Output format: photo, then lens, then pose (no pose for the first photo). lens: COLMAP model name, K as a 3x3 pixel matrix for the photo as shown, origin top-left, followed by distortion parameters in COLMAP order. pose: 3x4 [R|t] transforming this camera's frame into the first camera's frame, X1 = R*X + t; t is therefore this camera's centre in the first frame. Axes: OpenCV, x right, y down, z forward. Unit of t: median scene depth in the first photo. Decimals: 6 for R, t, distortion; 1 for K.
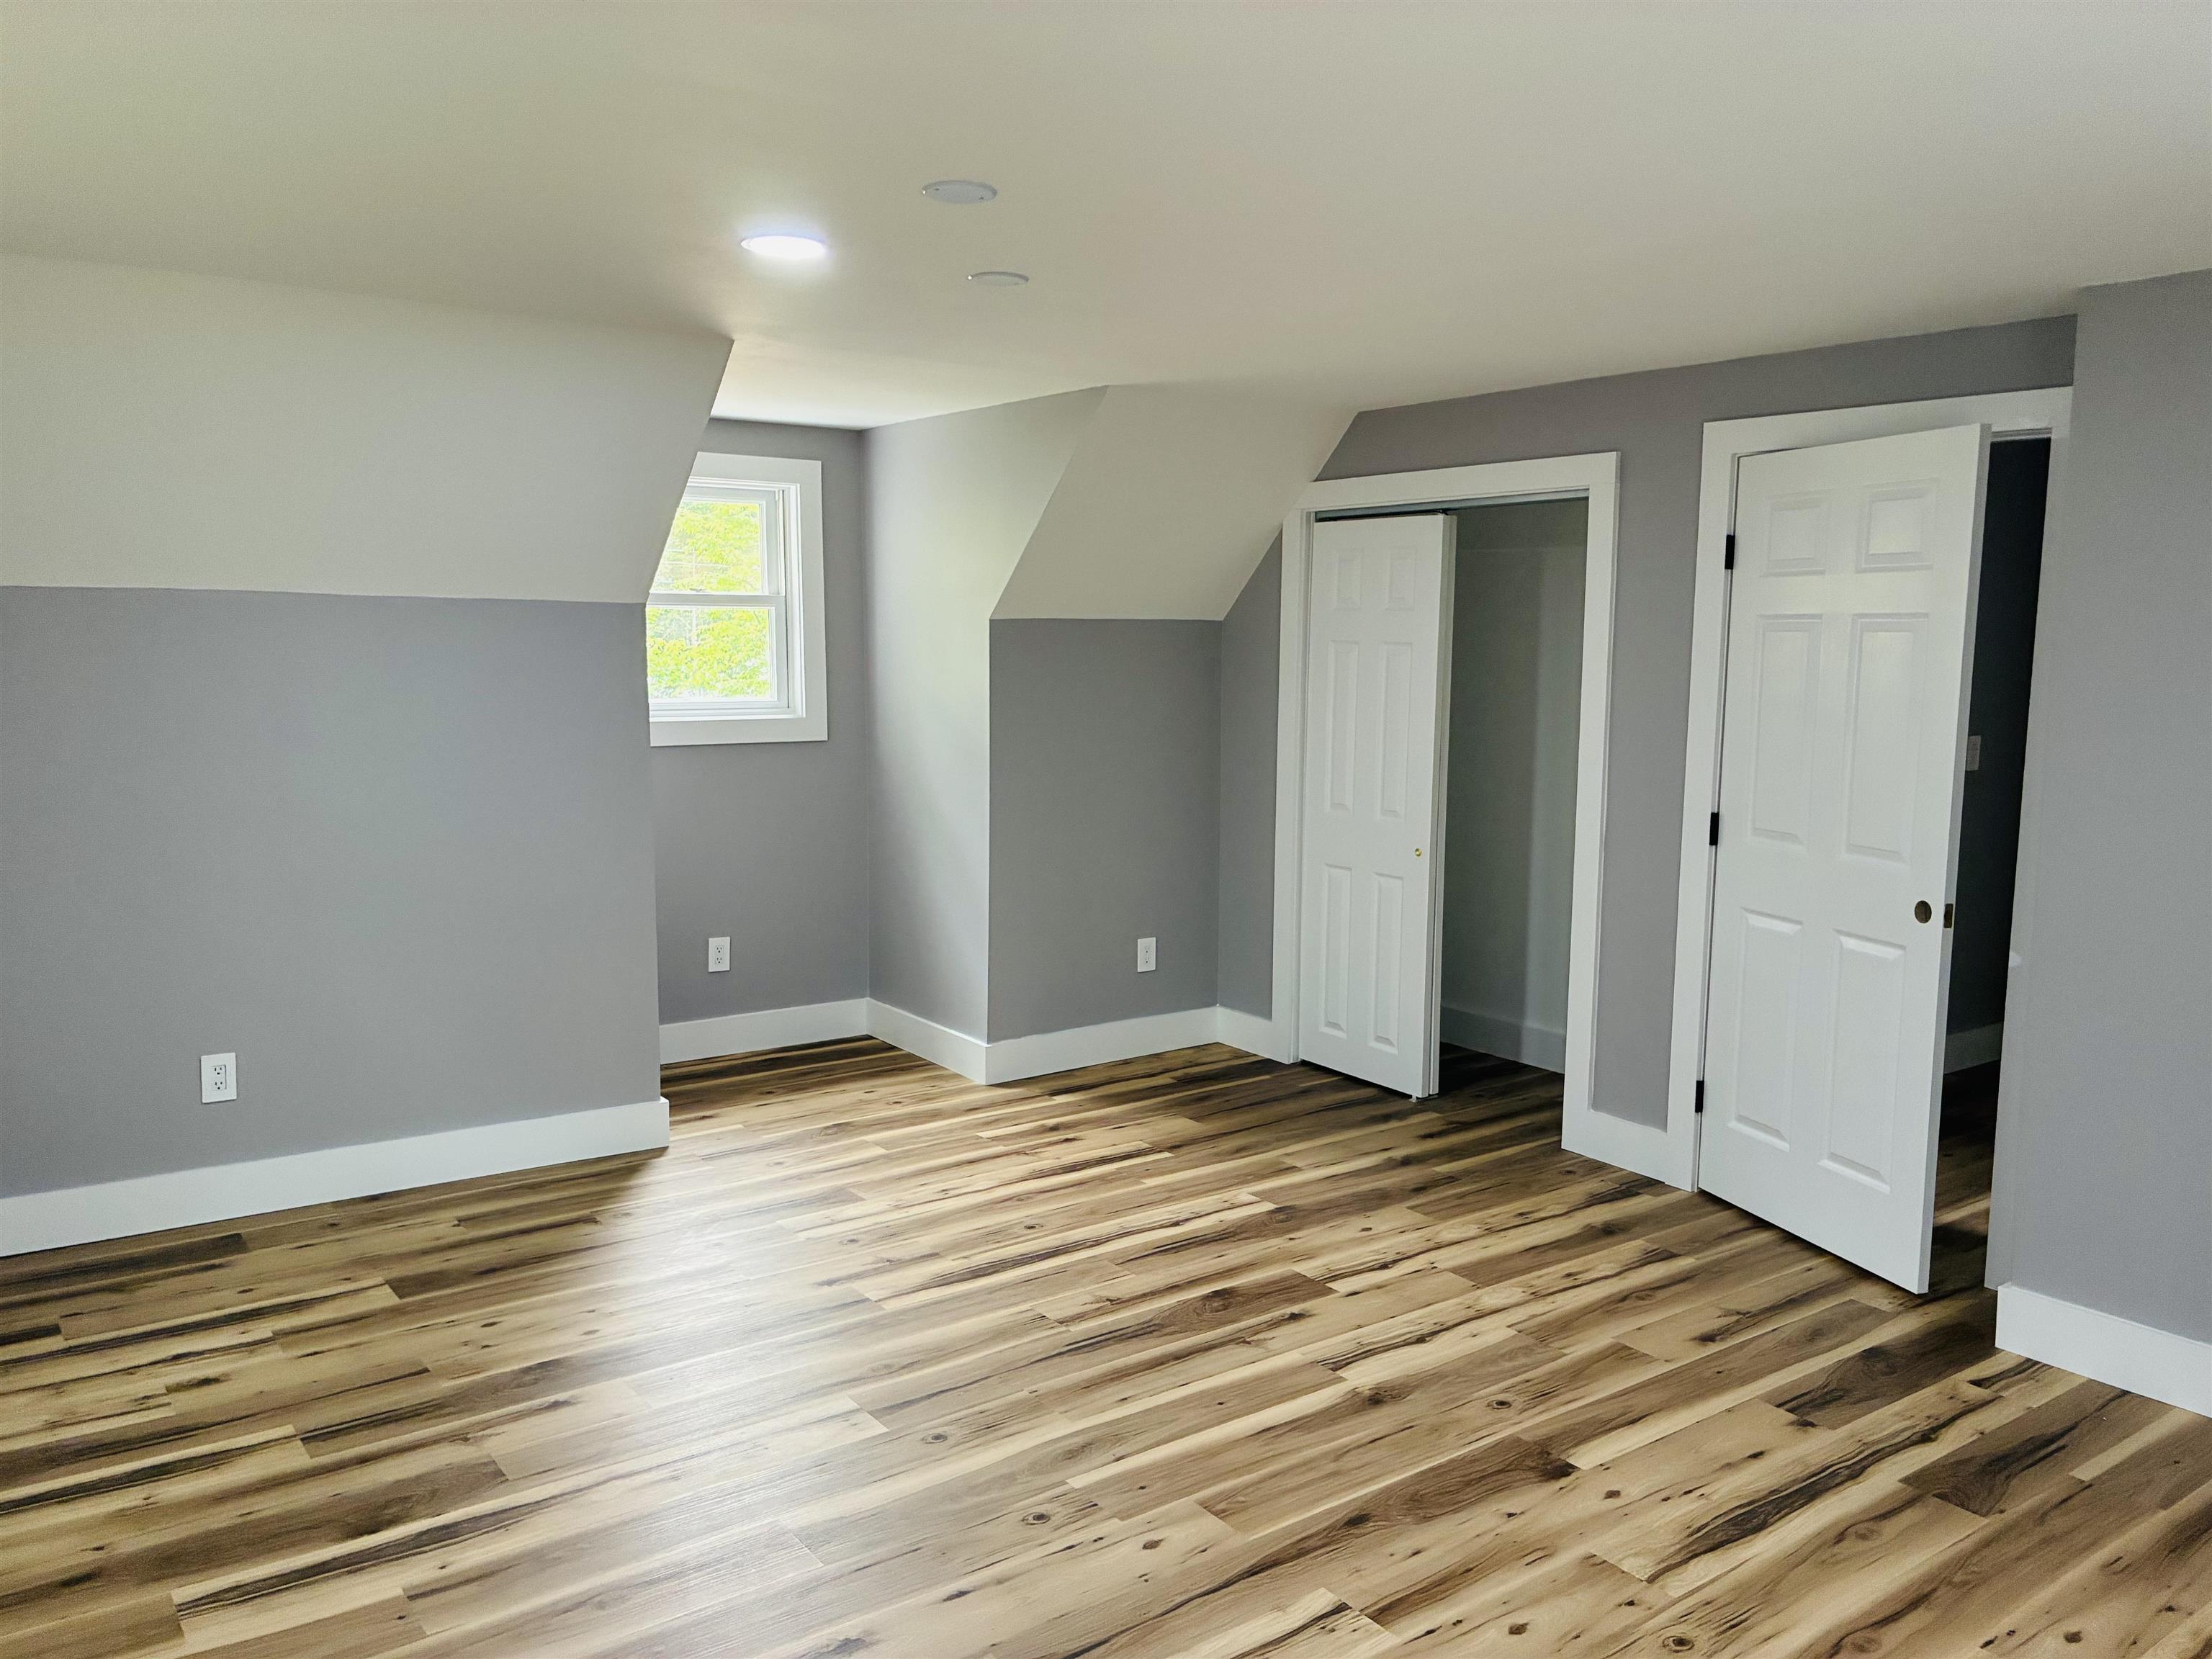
lens RADIAL K [[1693.0, 0, 1126.9], [0, 1693.0, 838.2], [0, 0, 1]] dist [0.021146, -0.012080]
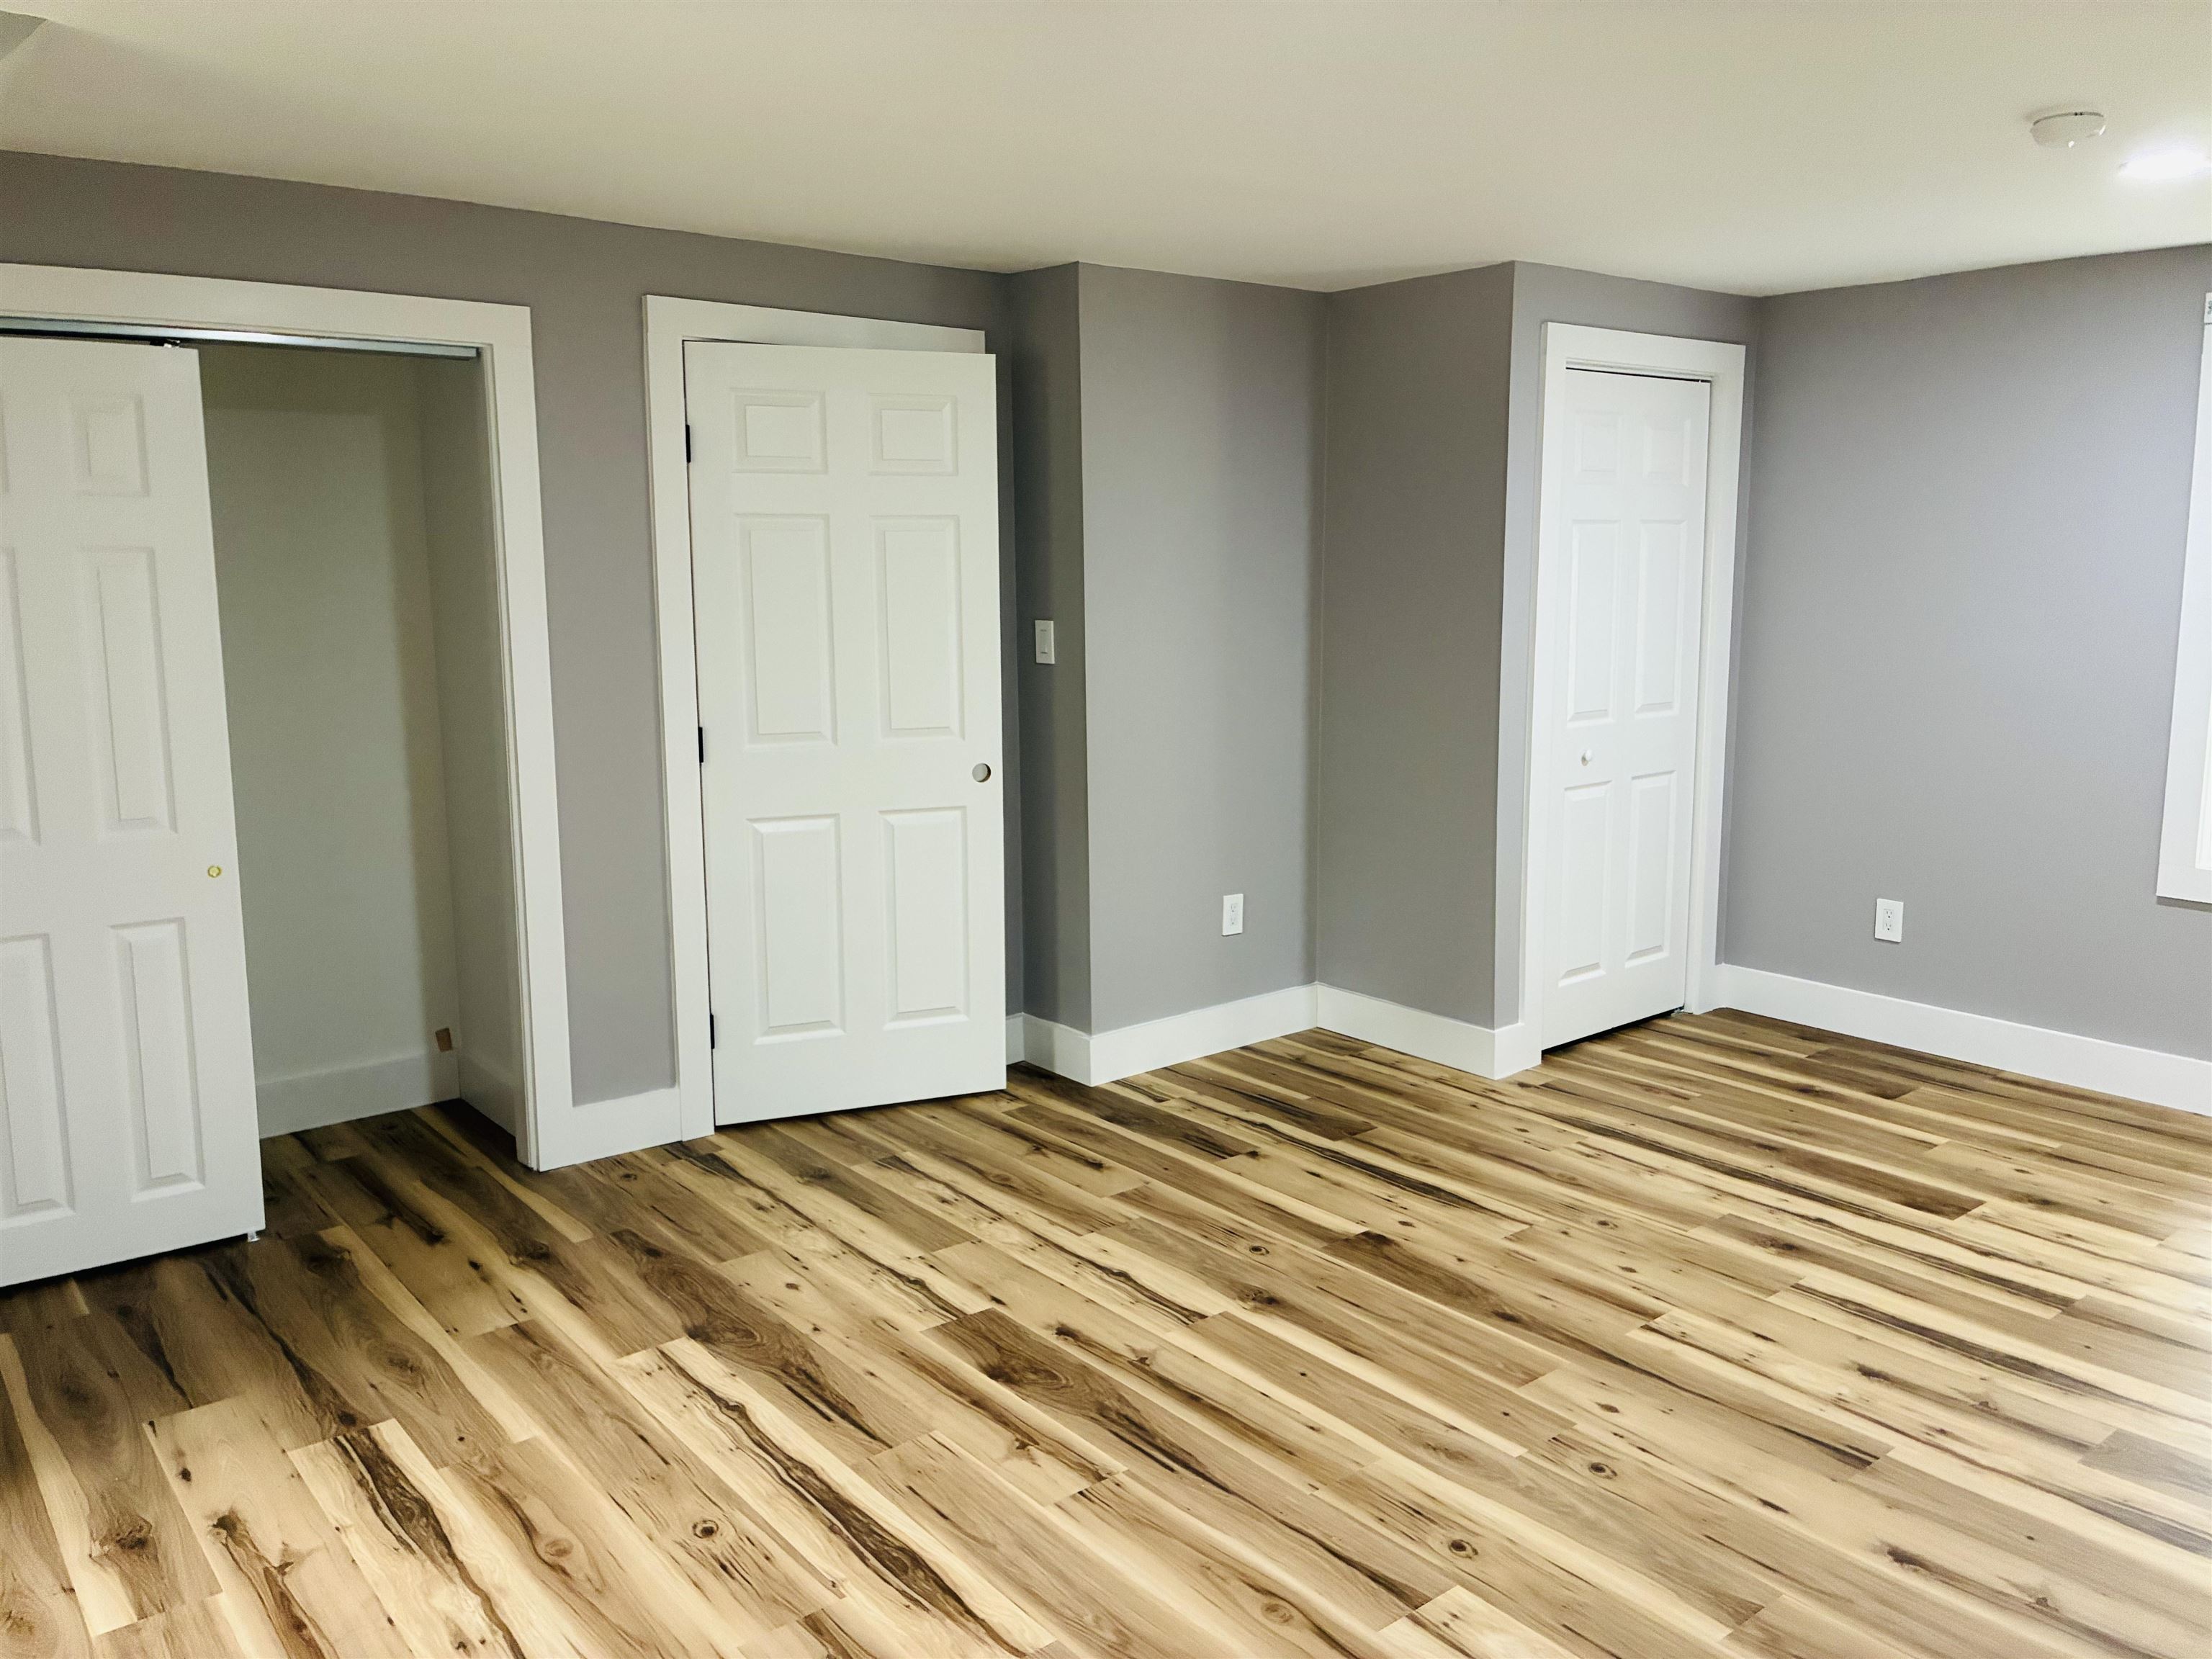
lens RADIAL K [[1693.0, 0, 1127.1], [0, 1693.0, 817.4], [0, 0, 1]] dist [0.021146, -0.012080]
pose [[-0.053806, -0.166231, 0.984618, -0.639691], [0.125664, 0.977080, 0.171825, -0.105422], [-0.990613, 0.132977, -0.031684, 0.874945]]
